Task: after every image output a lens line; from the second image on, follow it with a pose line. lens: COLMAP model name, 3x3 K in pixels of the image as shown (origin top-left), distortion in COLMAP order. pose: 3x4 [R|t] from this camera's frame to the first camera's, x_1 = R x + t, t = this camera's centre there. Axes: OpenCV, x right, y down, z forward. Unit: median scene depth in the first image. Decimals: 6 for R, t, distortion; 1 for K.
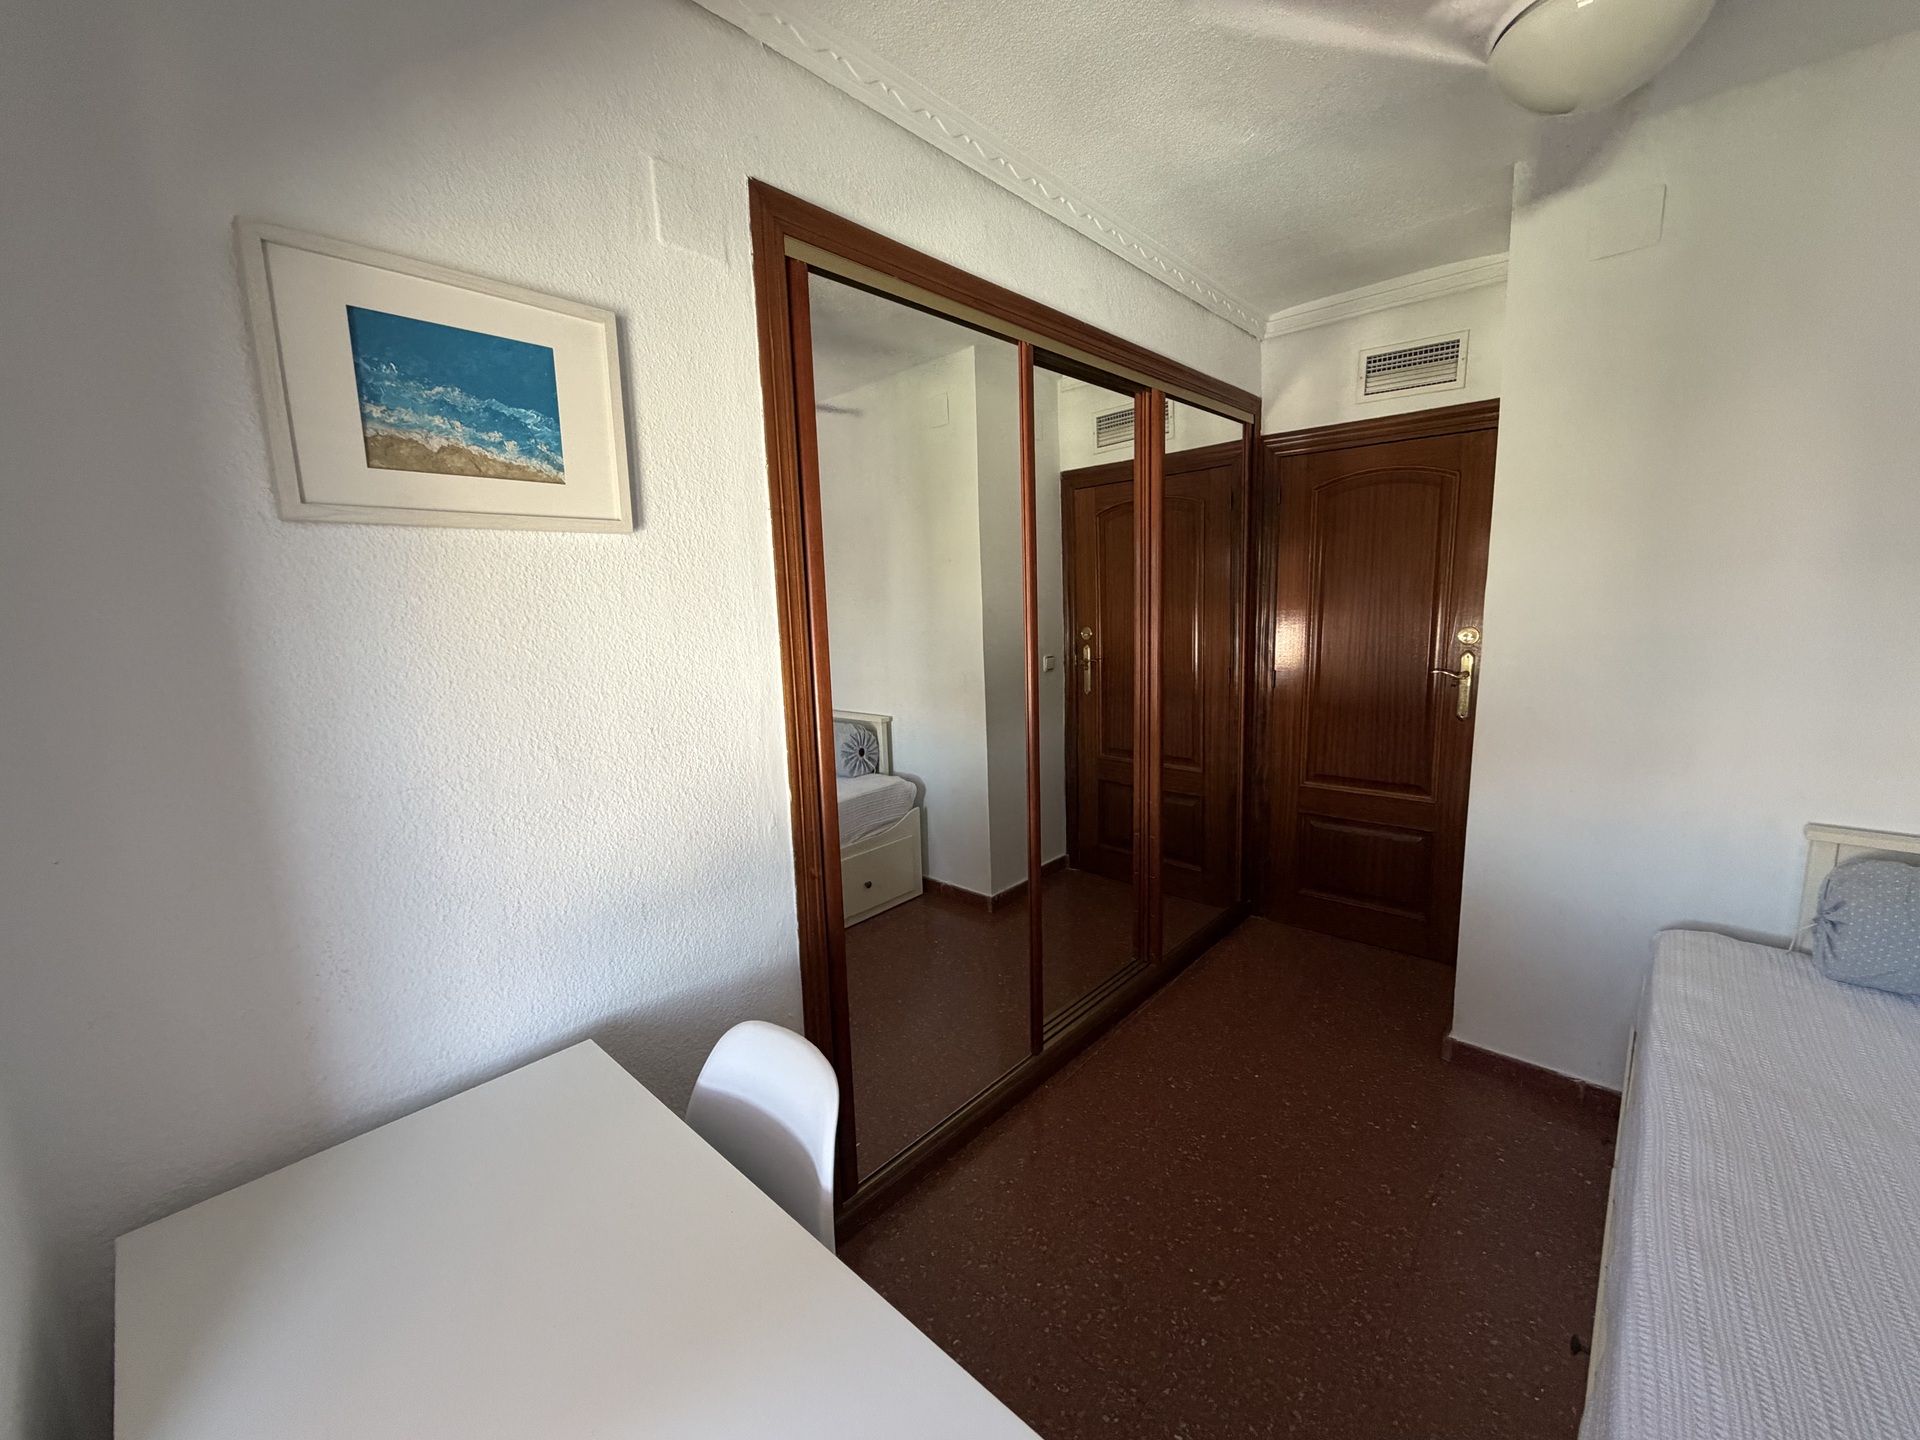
lens RADIAL K [[763.3, 0, 951.0], [0, 763.3, 717.4], [0, 0, 1]] dist [-0.006425, 0.001182]
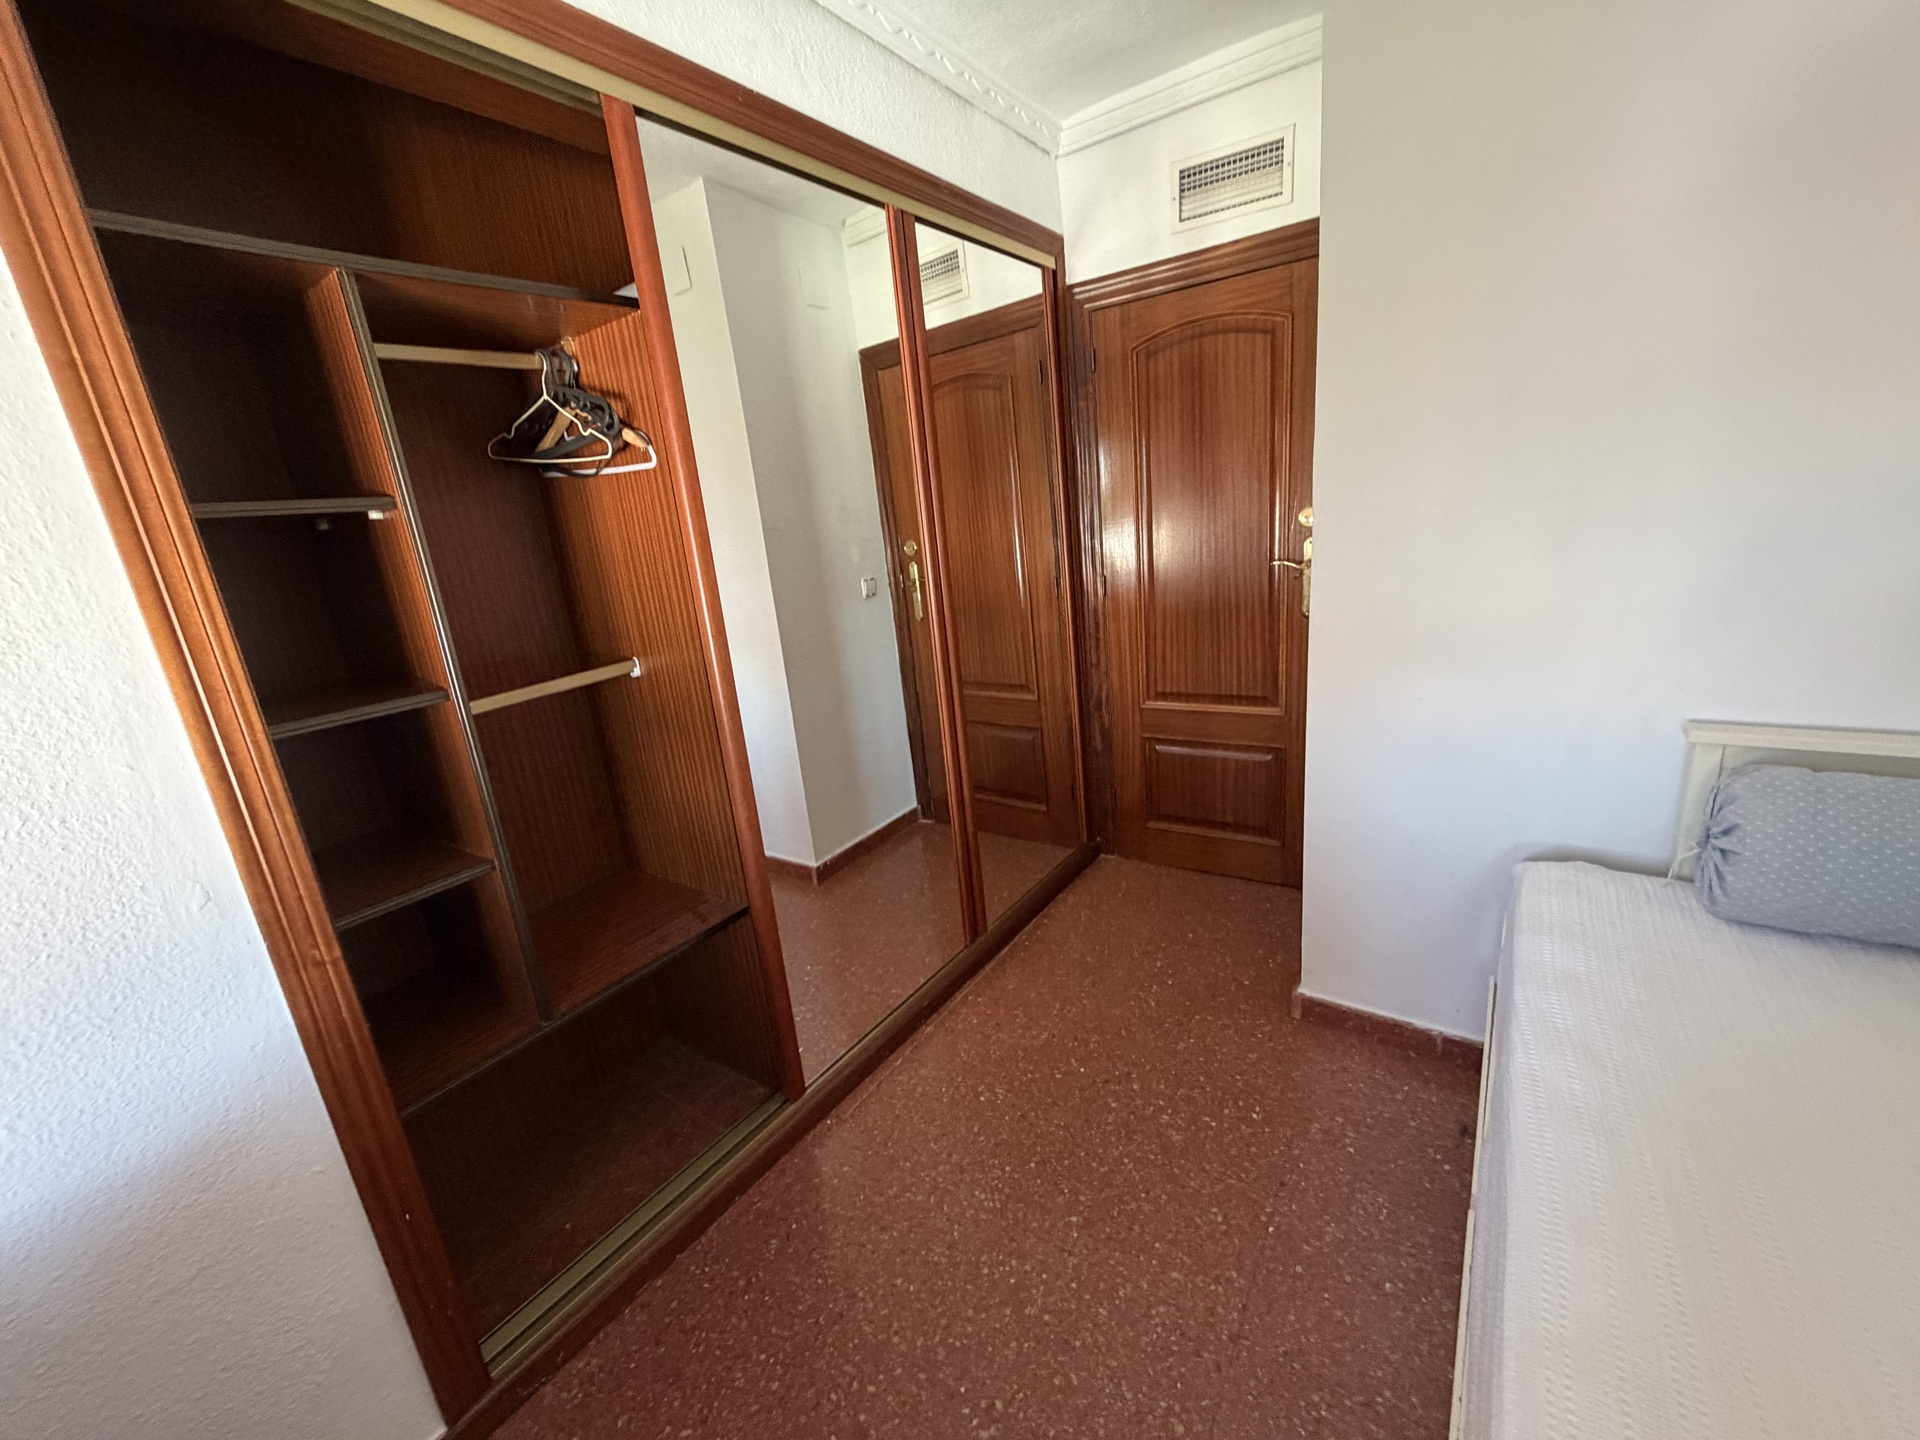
lens RADIAL K [[763.3, 0, 954.2], [0, 763.3, 720.4], [0, 0, 1]] dist [-0.006425, 0.001182]
pose [[0.988916, -0.098839, 0.110799, 0.171118], [0.086968, 0.990416, 0.107295, -0.008612], [-0.120343, -0.096470, 0.988034, 0.187913]]
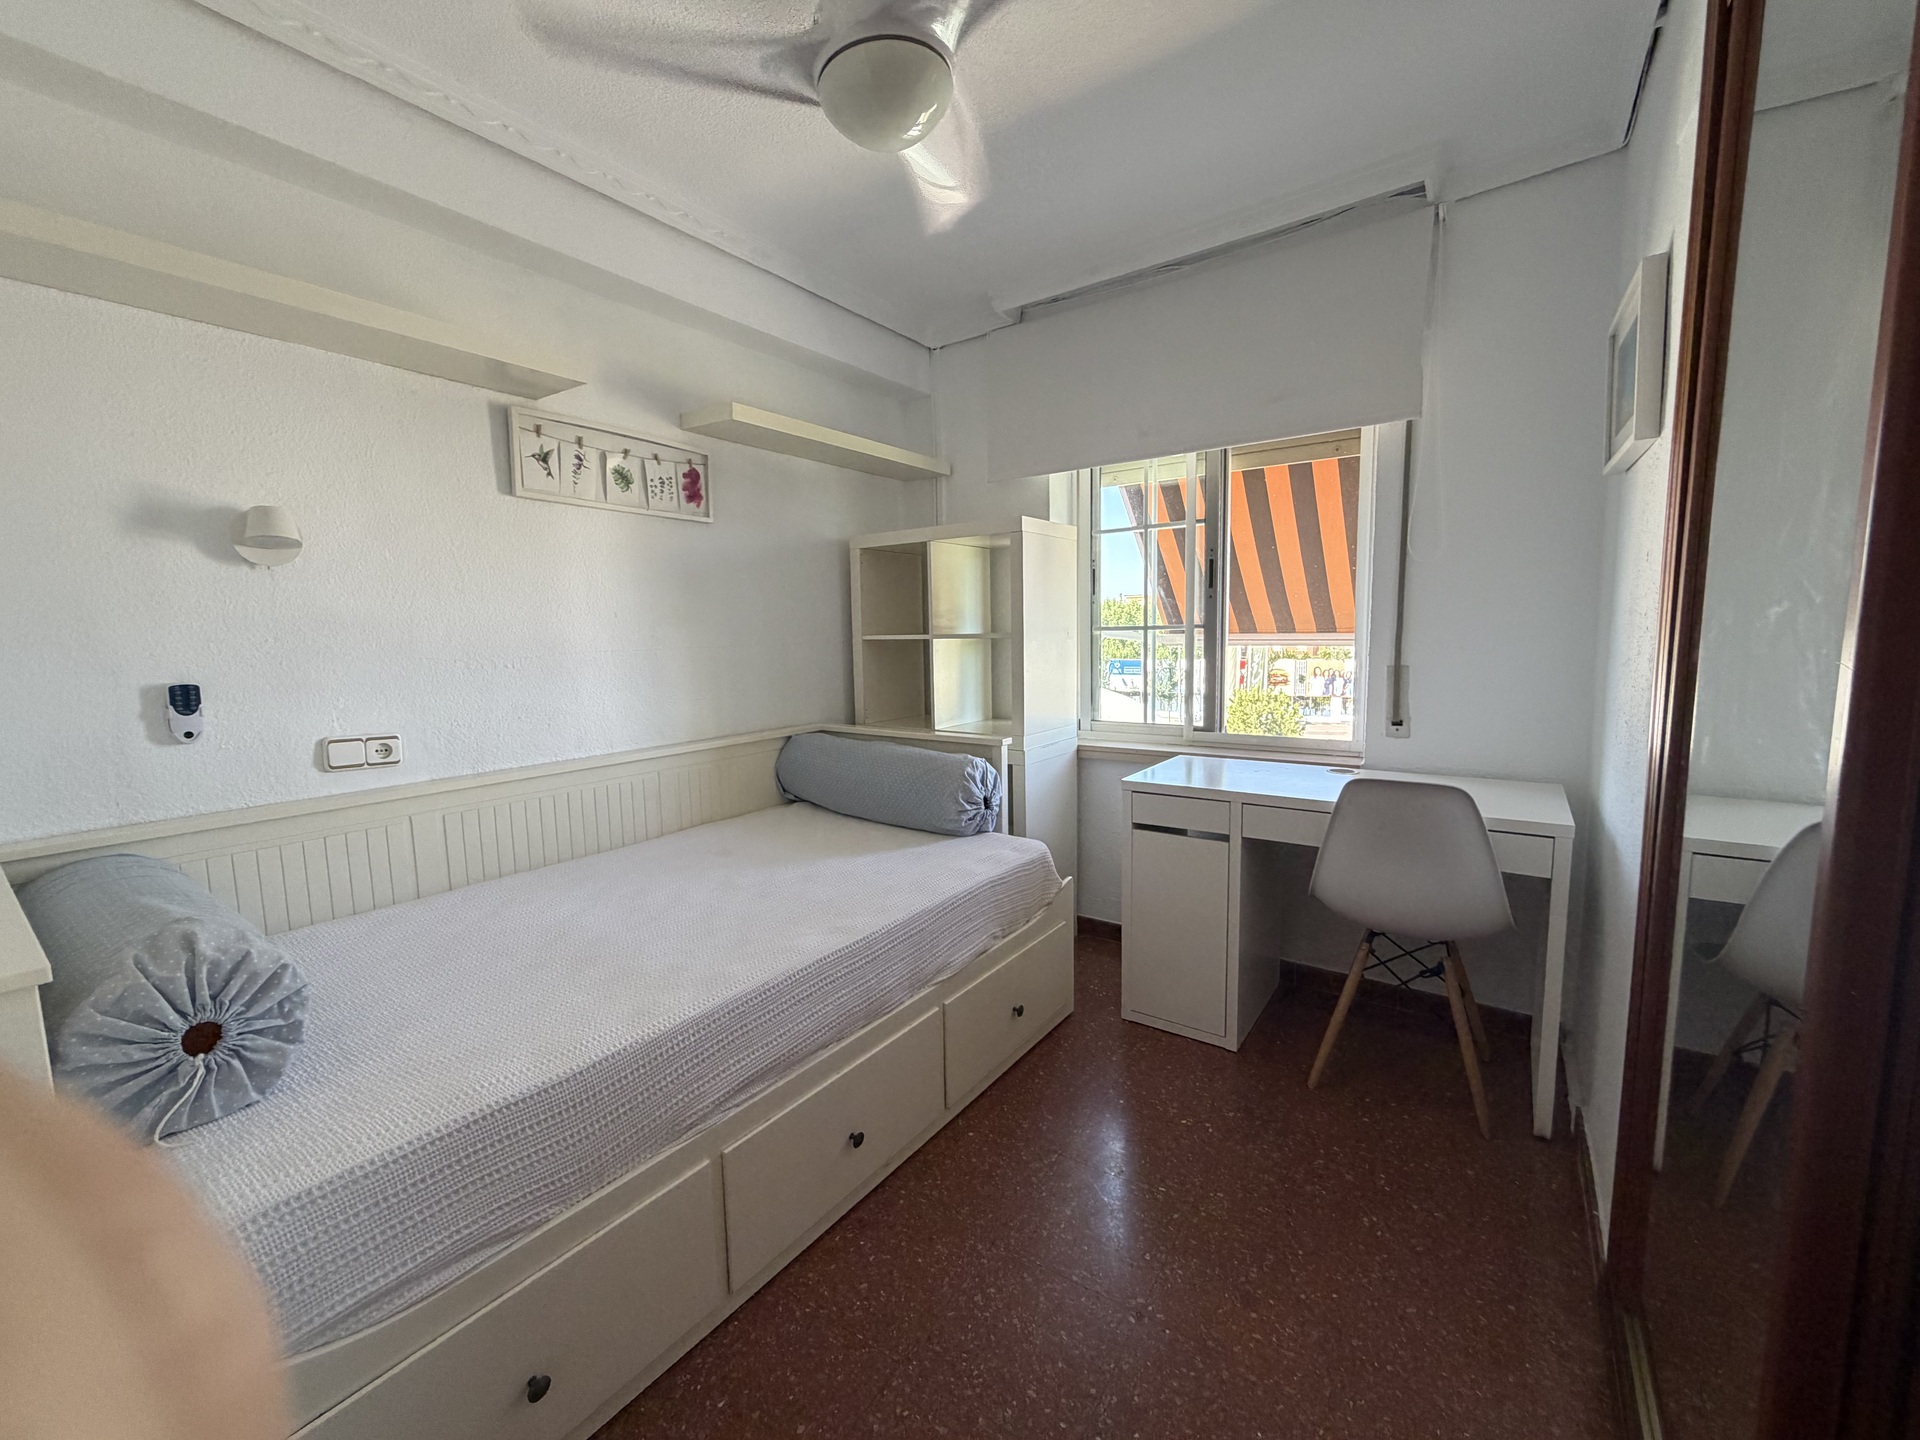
lens RADIAL K [[763.3, 0, 952.0], [0, 763.3, 719.4], [0, 0, 1]] dist [-0.006425, 0.001182]
pose [[-0.990935, 0.067815, -0.115967, 0.351533], [0.034478, 0.962702, 0.268359, -0.077598], [0.129840, 0.261928, -0.956313, 0.931781]]
